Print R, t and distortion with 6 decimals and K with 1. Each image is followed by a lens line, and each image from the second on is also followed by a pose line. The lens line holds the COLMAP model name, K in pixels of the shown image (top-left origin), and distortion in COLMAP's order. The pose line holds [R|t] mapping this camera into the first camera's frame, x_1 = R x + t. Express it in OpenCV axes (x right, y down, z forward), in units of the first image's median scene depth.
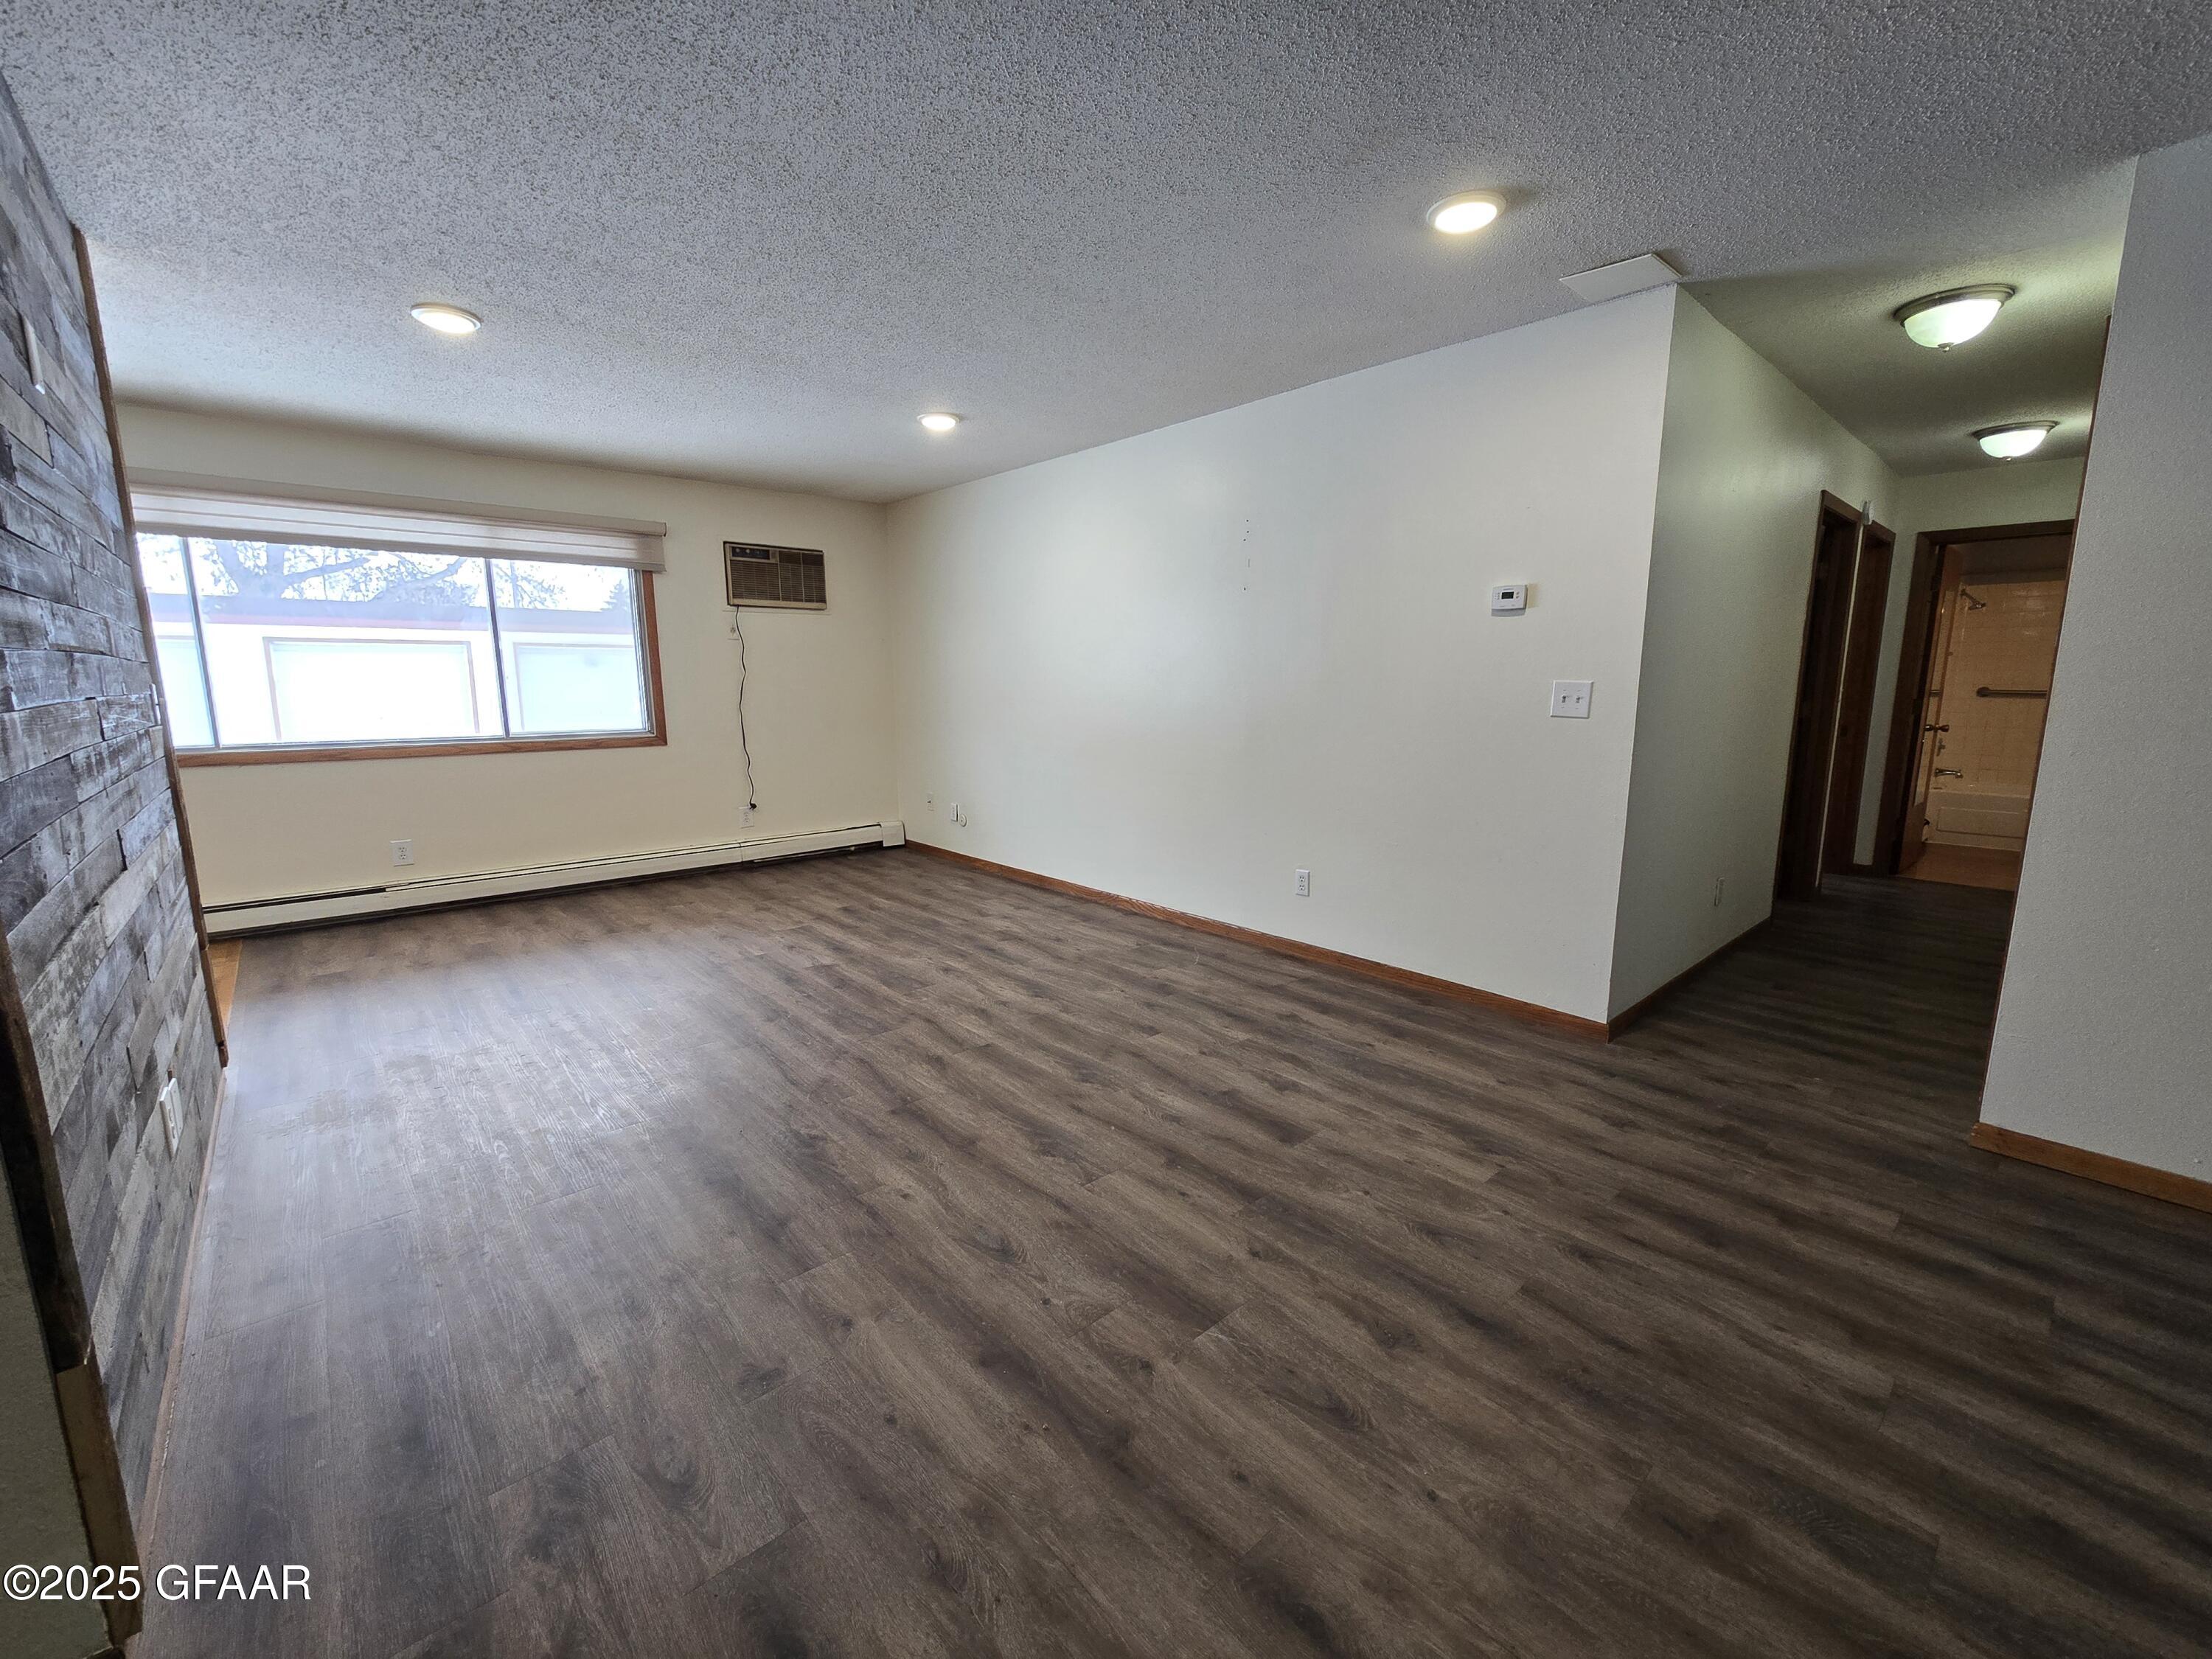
lens RADIAL K [[900.3, 0, 1112.3], [0, 900.3, 827.3], [0, 0, 1]] dist [-0.002816, -0.000612]
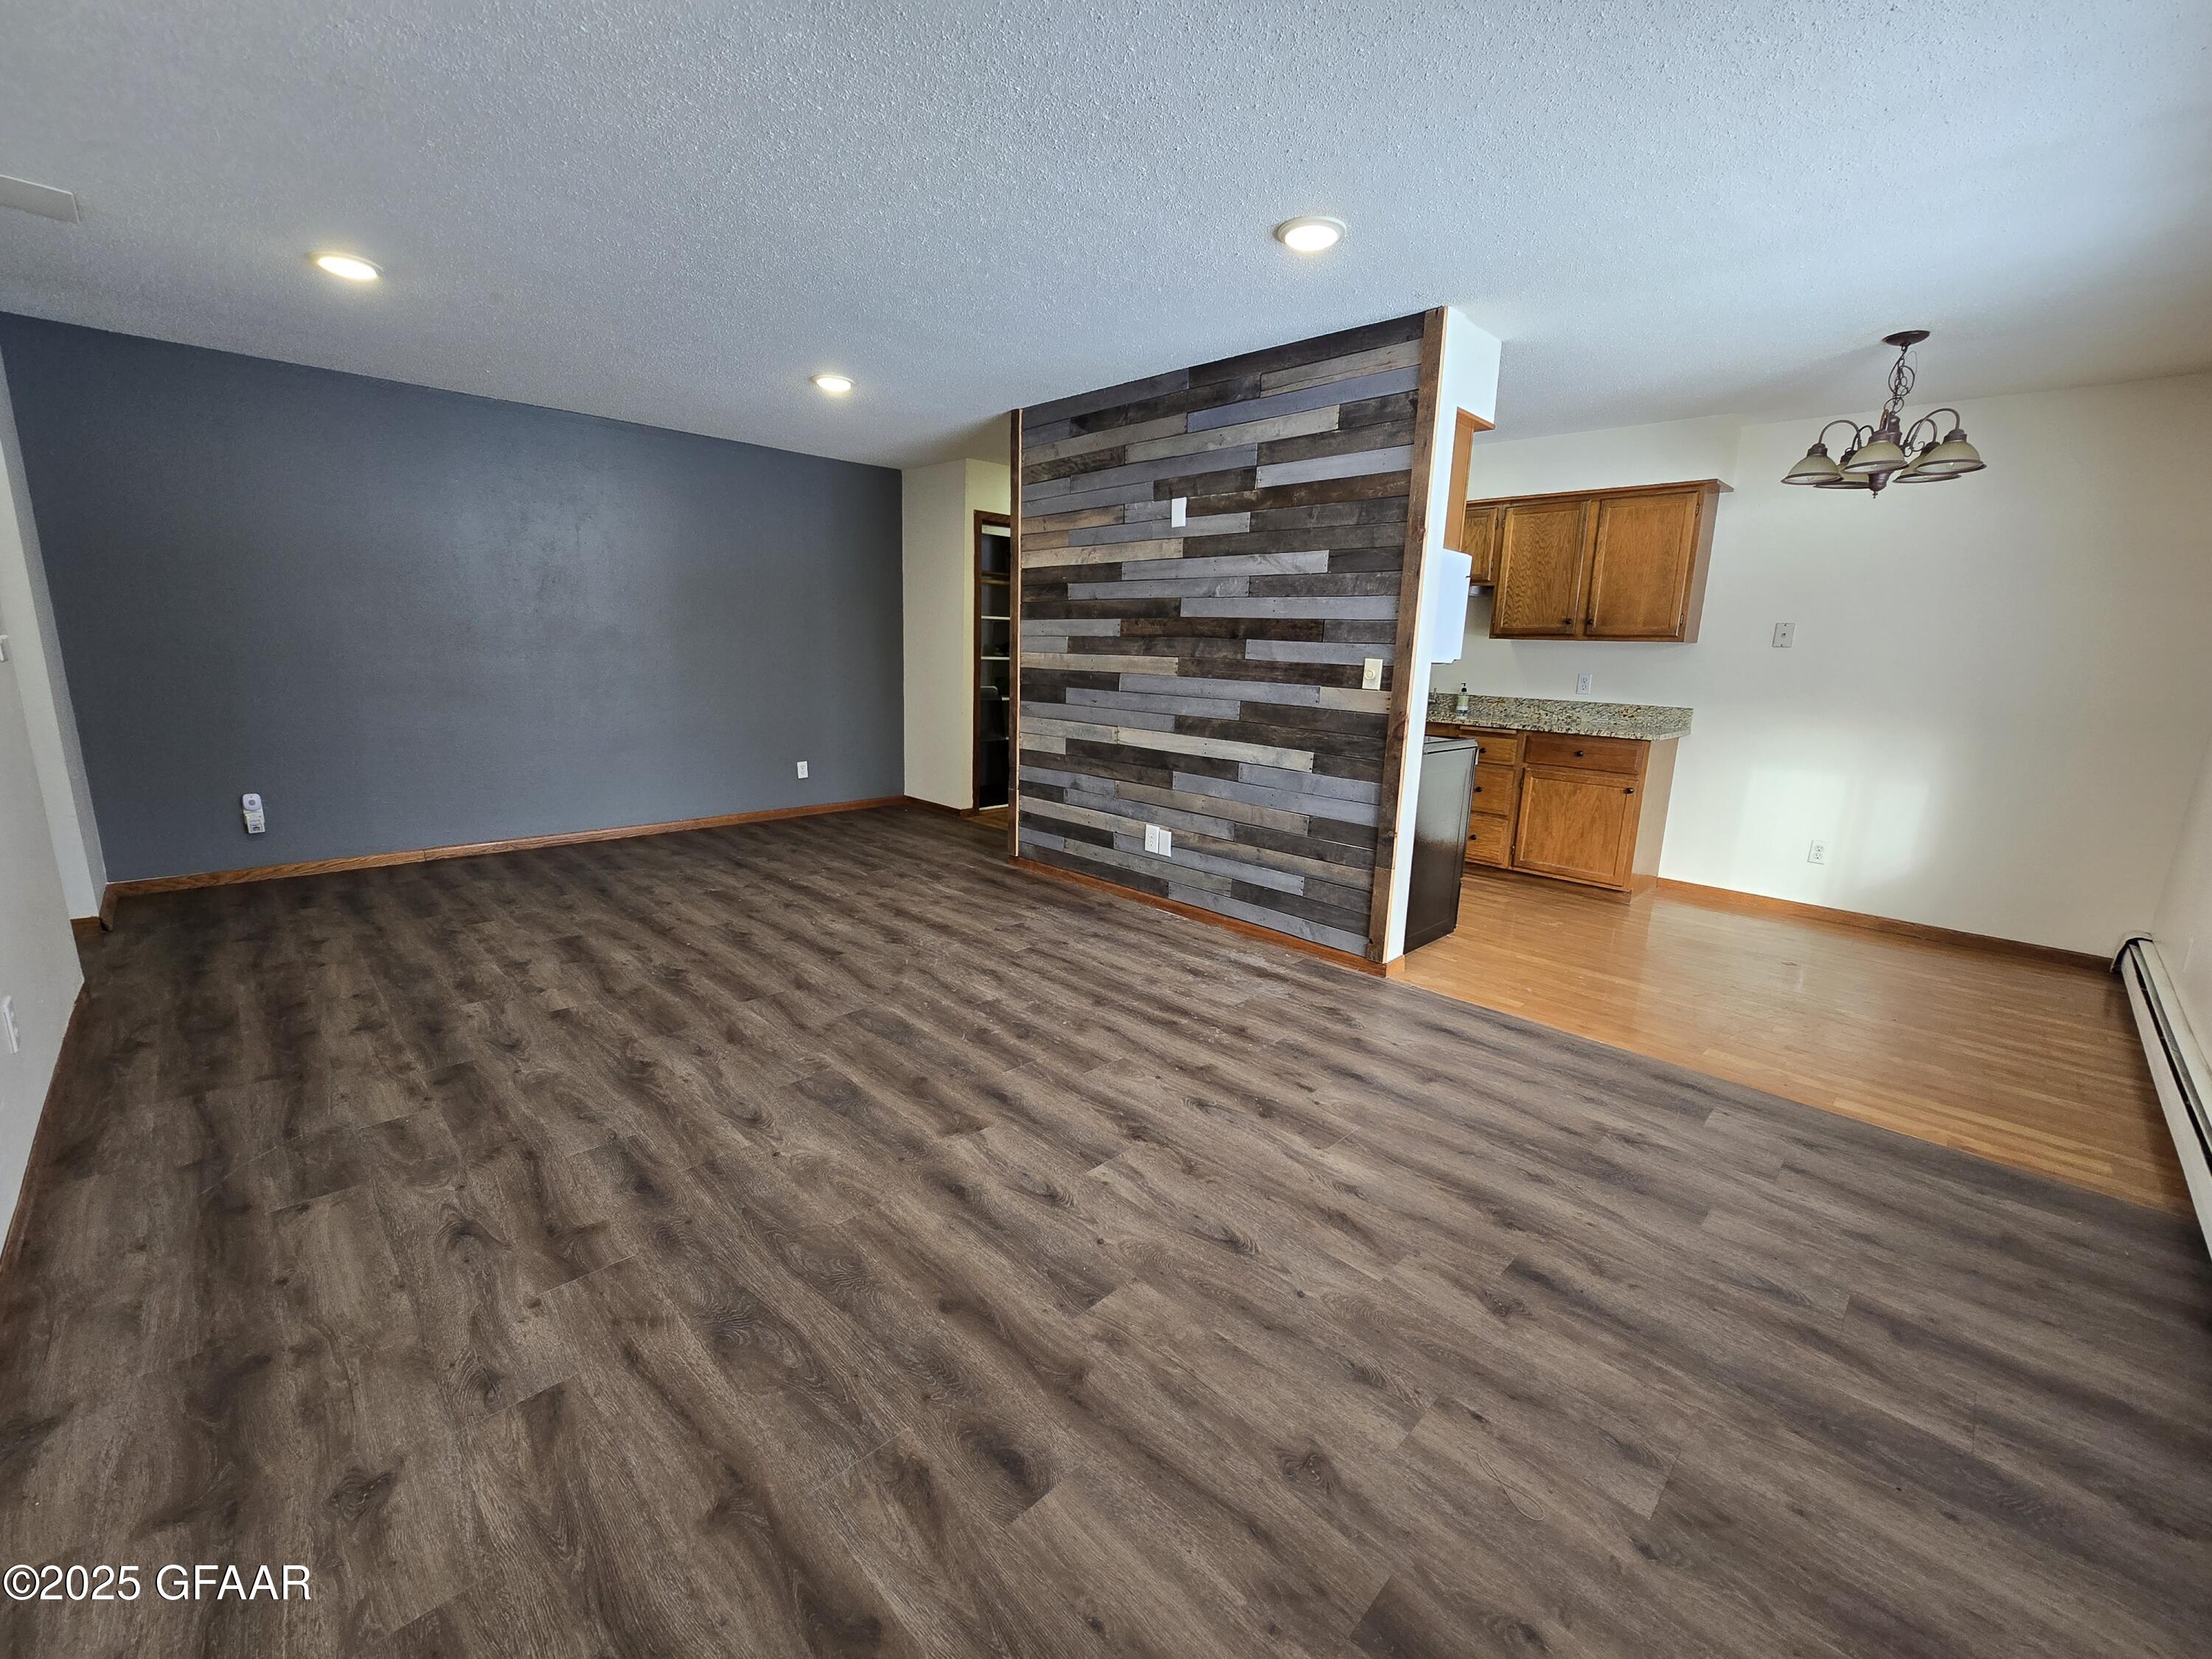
lens RADIAL K [[900.3, 0, 1109.4], [0, 900.3, 828.2], [0, 0, 1]] dist [-0.002816, -0.000612]
pose [[-0.998221, -0.018556, -0.056665, -0.425485], [-0.037735, 0.932413, 0.359420, -0.279741], [0.046165, 0.360919, -0.931454, 1.661403]]
